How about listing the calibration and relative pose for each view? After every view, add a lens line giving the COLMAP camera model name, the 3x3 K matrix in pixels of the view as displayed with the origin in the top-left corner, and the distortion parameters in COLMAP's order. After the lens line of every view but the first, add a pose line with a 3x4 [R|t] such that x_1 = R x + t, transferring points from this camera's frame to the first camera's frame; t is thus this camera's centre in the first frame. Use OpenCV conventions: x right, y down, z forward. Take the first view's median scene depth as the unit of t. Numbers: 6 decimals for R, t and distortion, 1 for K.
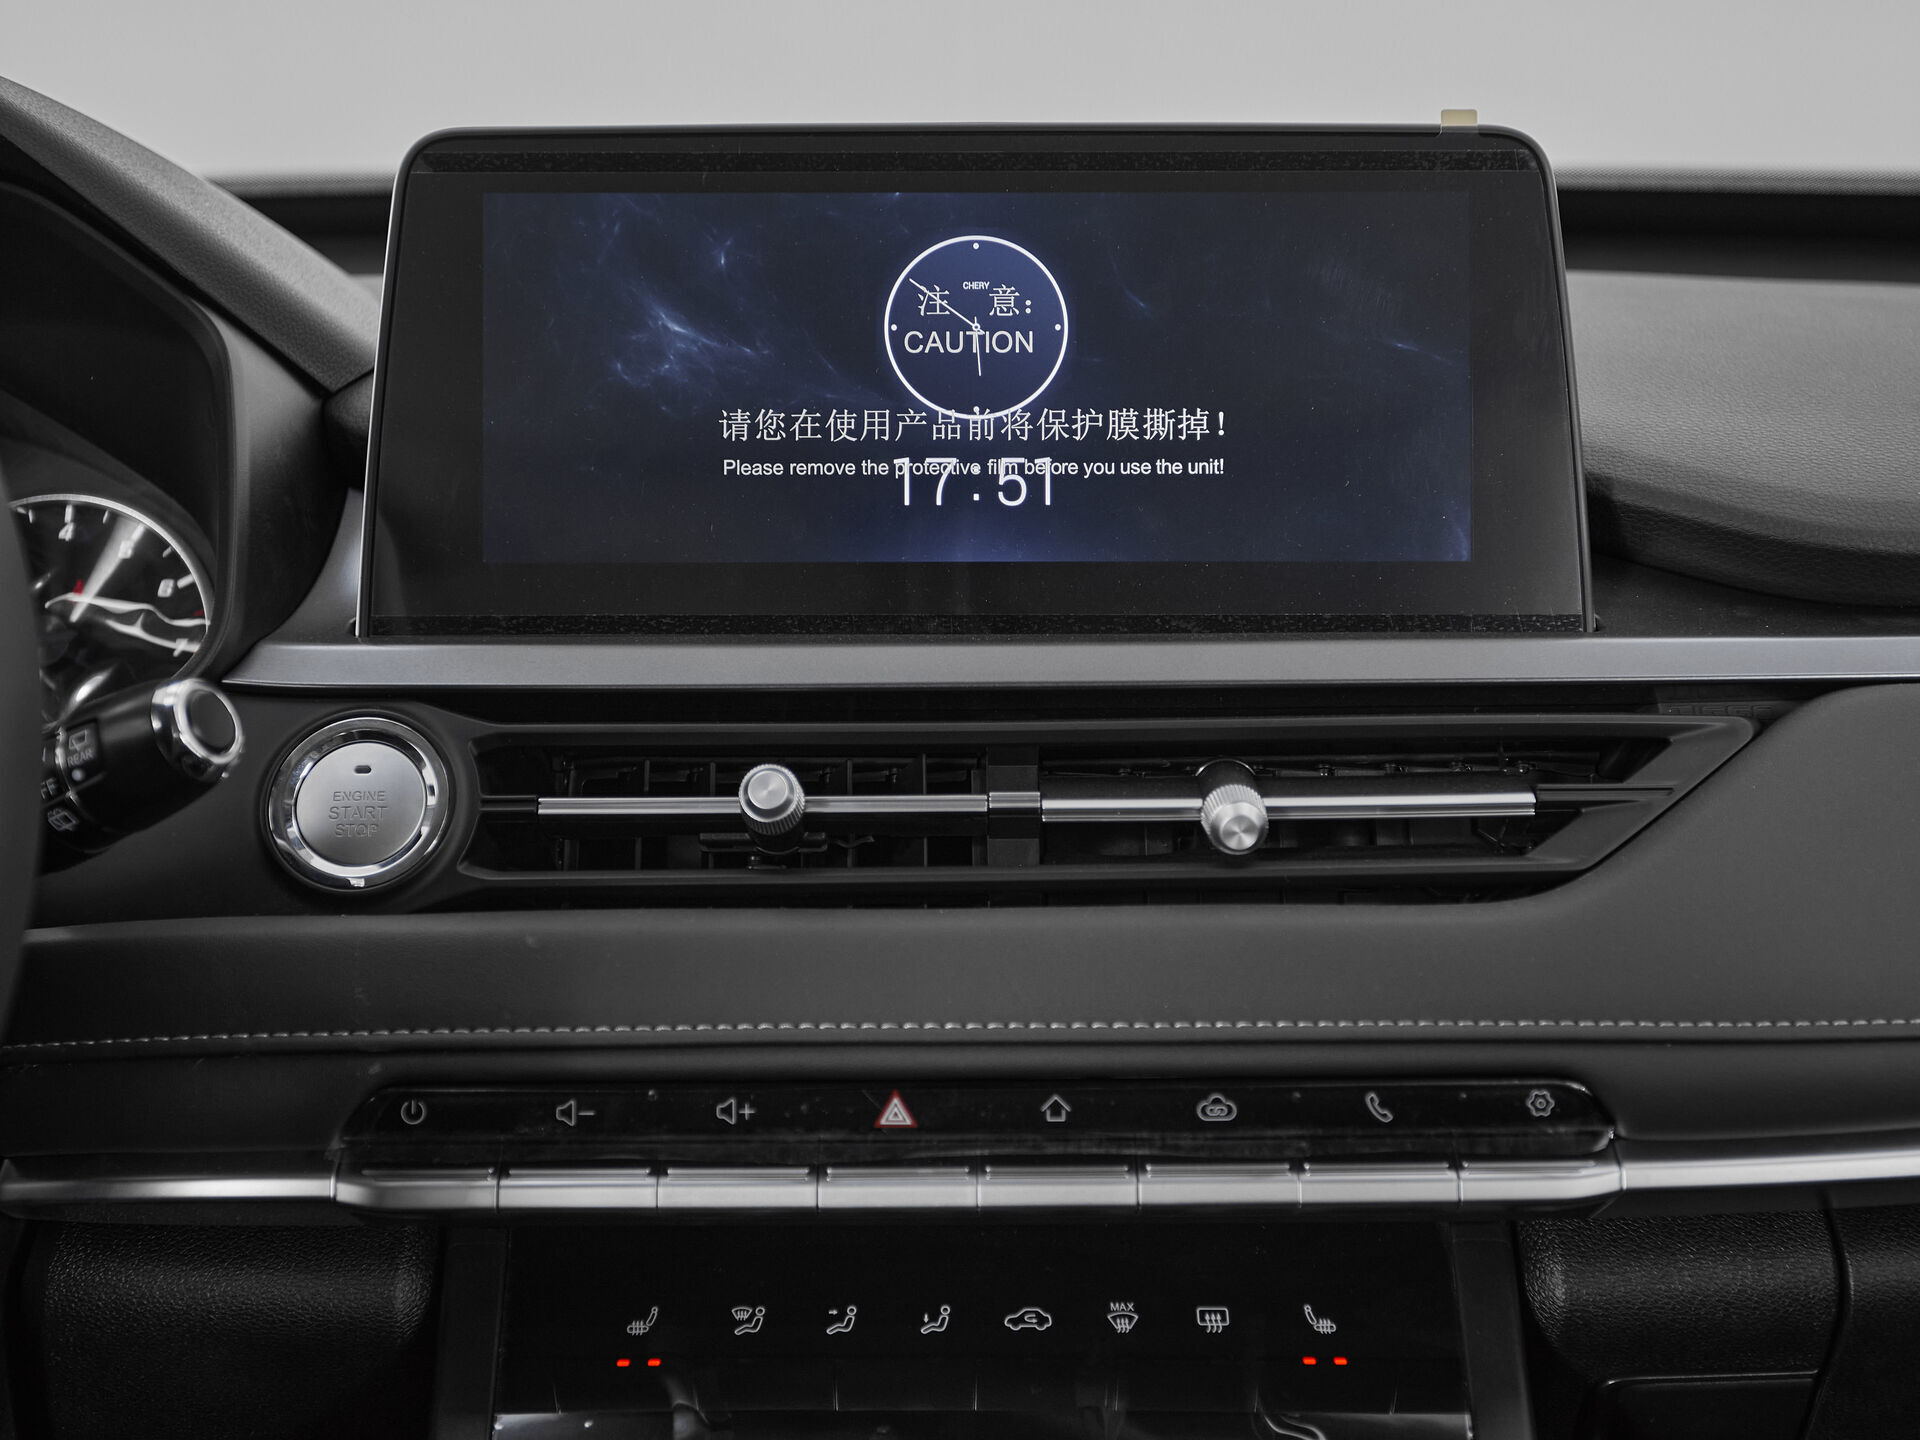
lens RADIAL K [[2482.6, 0, 934.4], [0, 2482.6, 645.8], [0, 0, 1]] dist [0.053839, 0.000000]
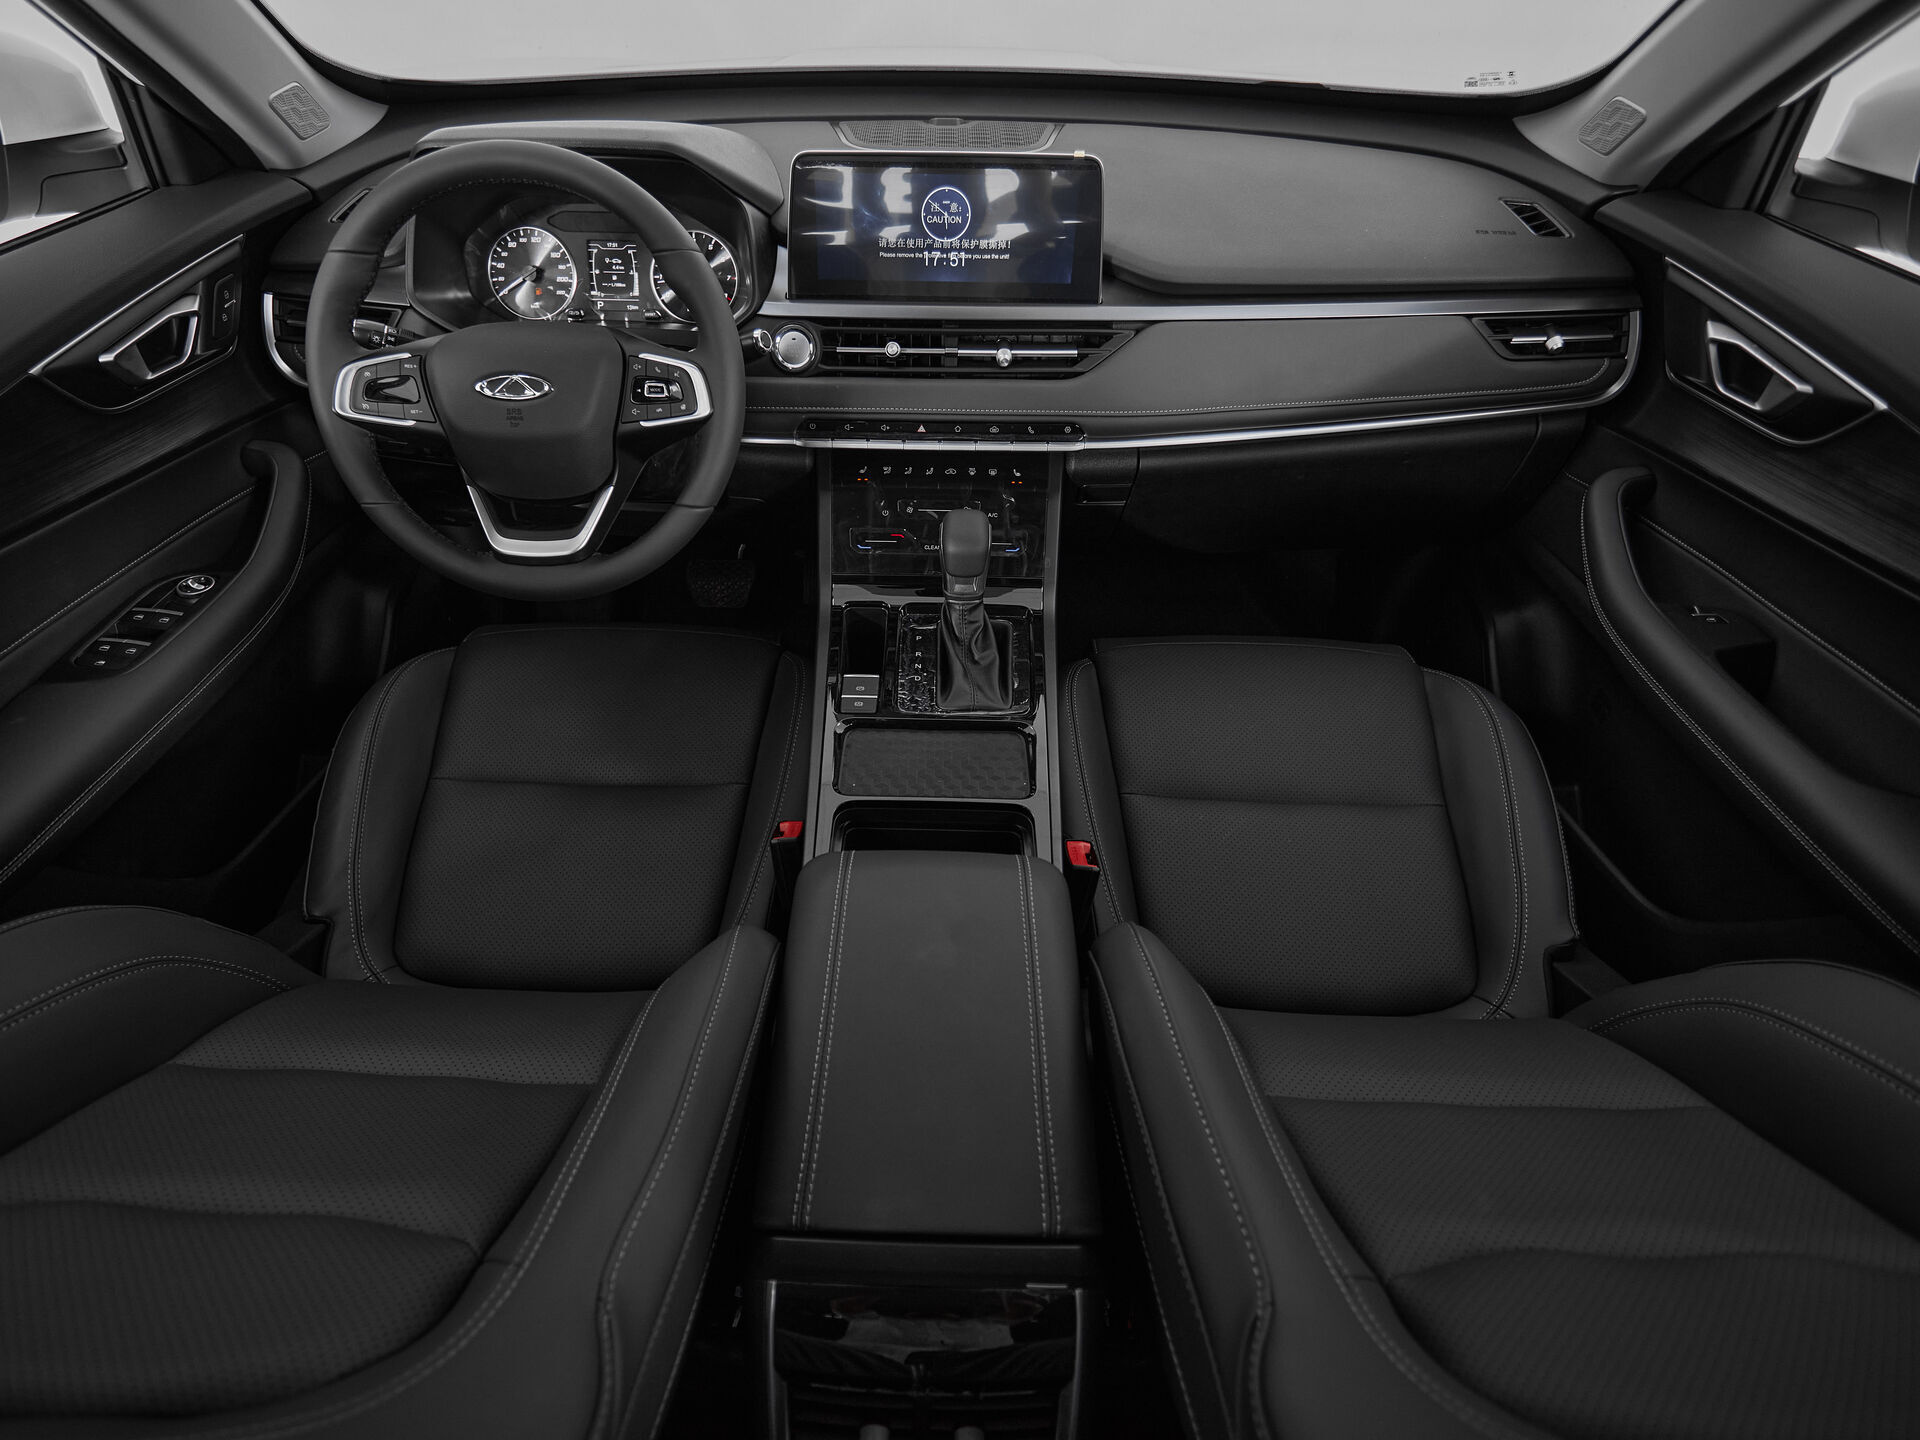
lens RADIAL K [[1056.9, 0, 926.0], [0, 1056.9, 746.8], [0, 0, 1]] dist [0.000257, -0.002846]
pose [[0.999759, 0.021178, 0.005824, -0.006383], [-0.020785, 0.826510, 0.562538, -0.380809], [0.007100, -0.562523, 0.826751, -0.822842]]
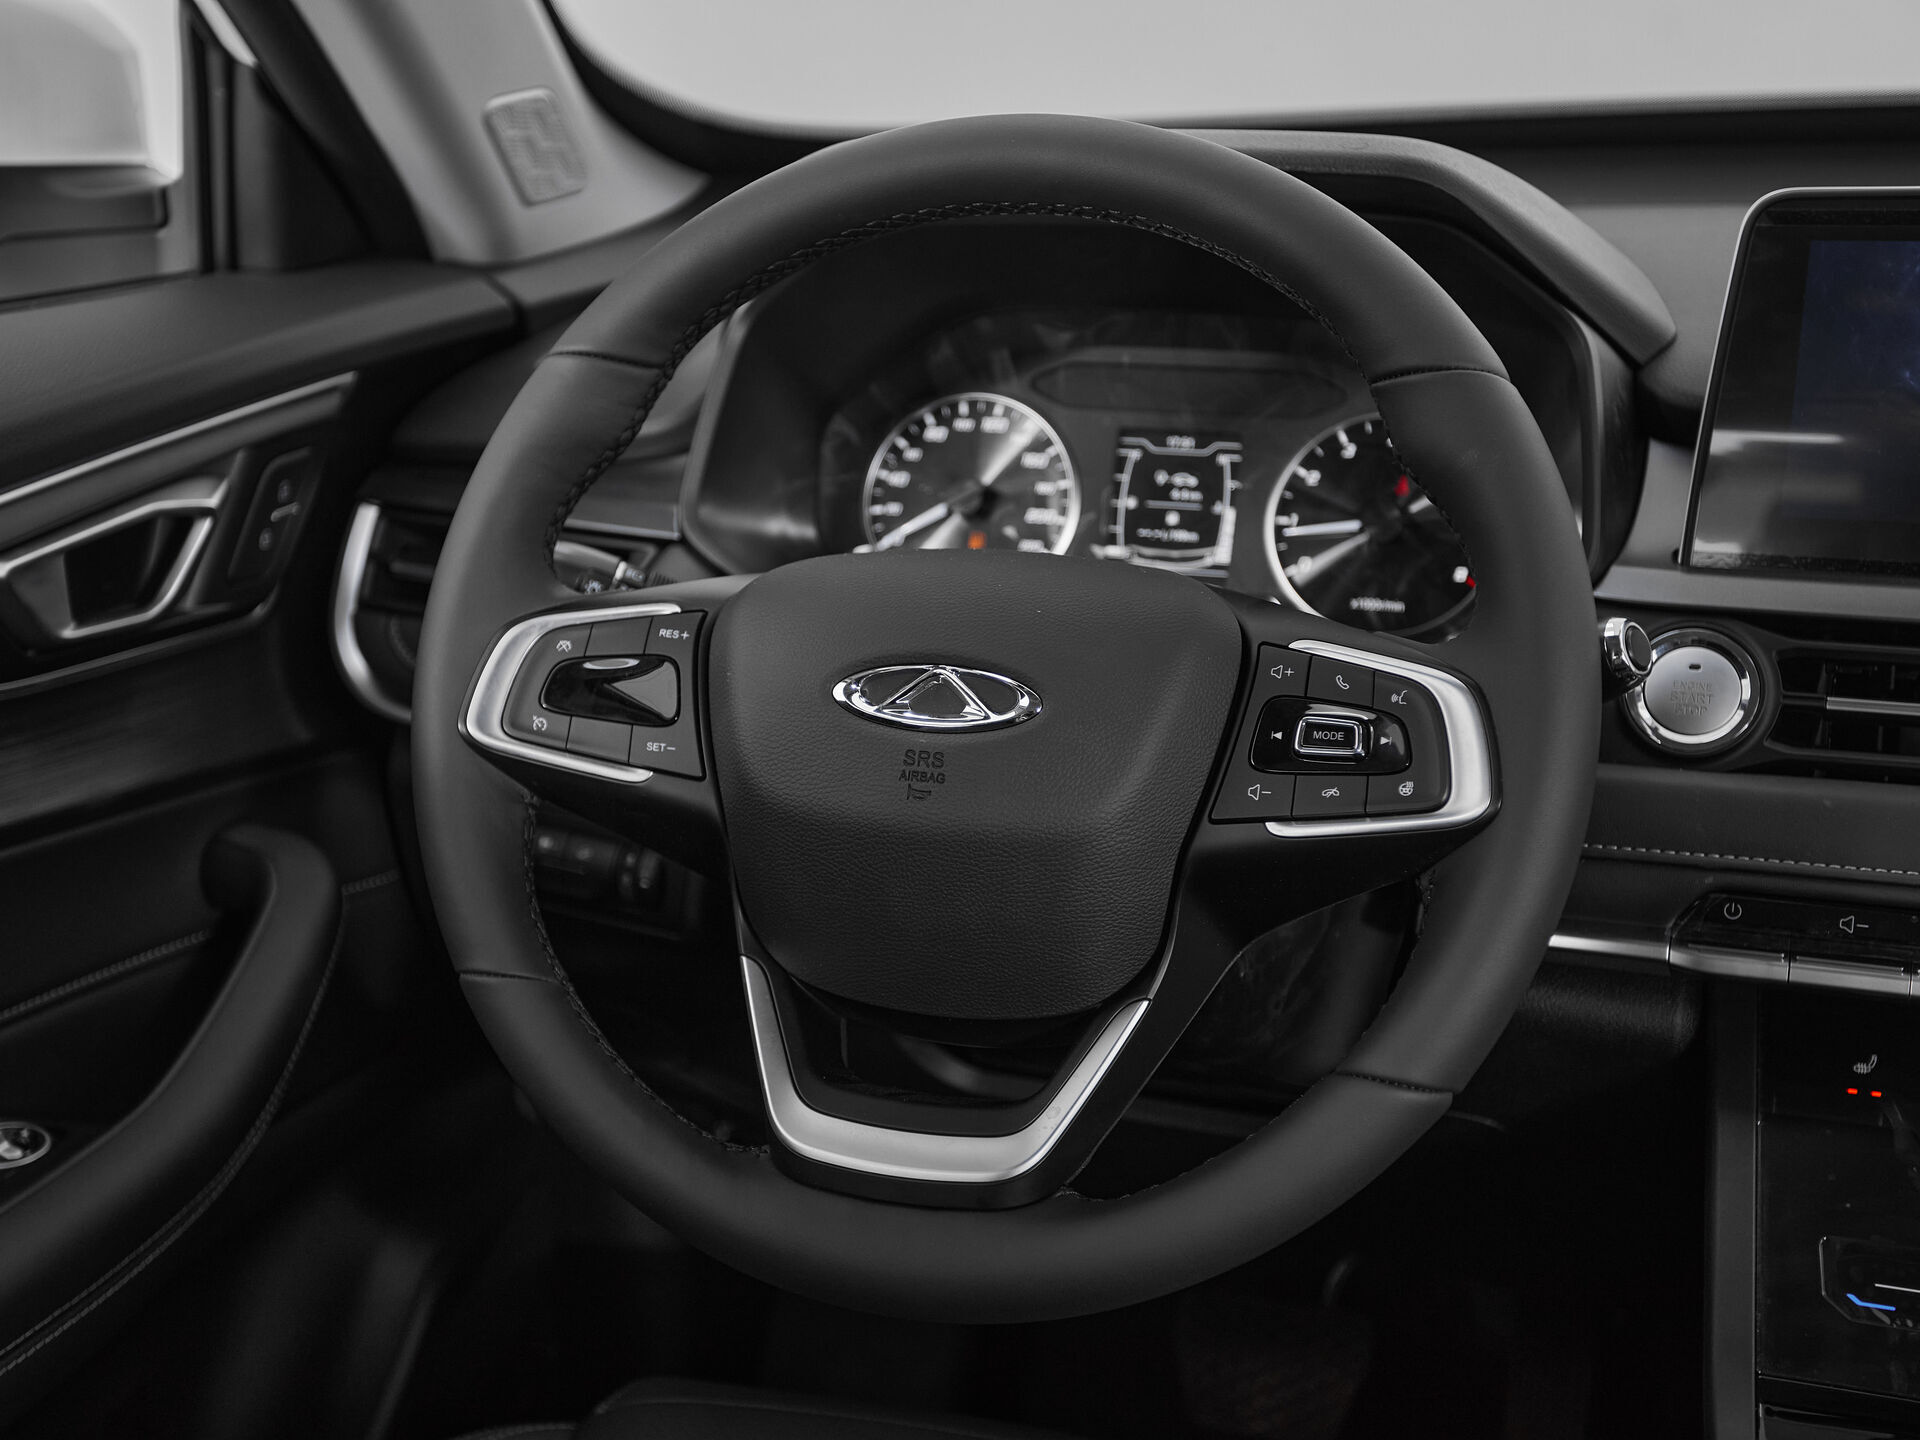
lens RADIAL K [[2482.6, 0, 821.7], [0, 2482.6, 712.1], [0, 0, 1]] dist [0.053839, 0.000000]
pose [[0.944682, 0.086567, -0.316358, -0.246433], [-0.030310, 0.983455, 0.178601, -0.164357], [0.326585, -0.159132, 0.931676, -0.495024]]
